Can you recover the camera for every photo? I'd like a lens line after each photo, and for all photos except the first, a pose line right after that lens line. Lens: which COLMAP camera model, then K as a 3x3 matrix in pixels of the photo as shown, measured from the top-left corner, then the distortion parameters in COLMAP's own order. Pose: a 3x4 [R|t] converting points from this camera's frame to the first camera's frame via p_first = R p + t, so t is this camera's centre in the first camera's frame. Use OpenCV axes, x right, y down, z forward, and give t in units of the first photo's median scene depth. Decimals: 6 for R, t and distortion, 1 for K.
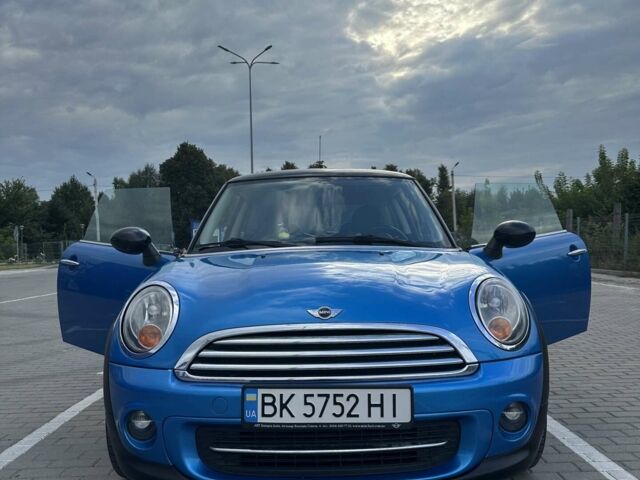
lens RADIAL K [[580.0, 0, 319.6], [0, 580.0, 251.8], [0, 0, 1]] dist [0.177128, -0.427290]
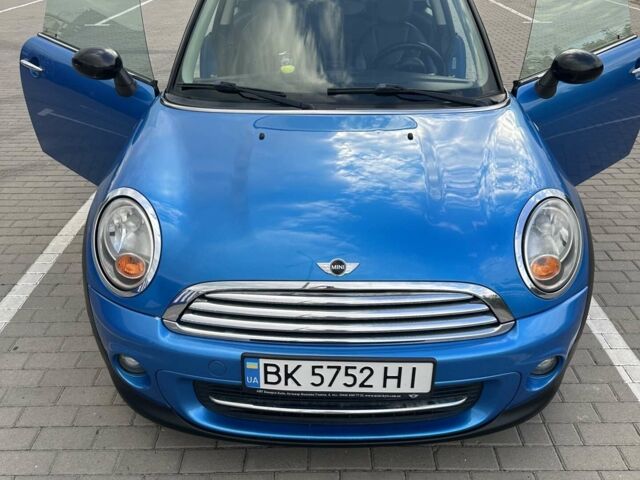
lens RADIAL K [[580.0, 0, 319.6], [0, 580.0, 251.8], [0, 0, 1]] dist [0.177128, -0.427290]
pose [[0.999786, 0.020534, -0.002693, -0.015634], [-0.016825, 0.881133, 0.472569, -0.313884], [0.012077, -0.472422, 0.881290, 0.297866]]
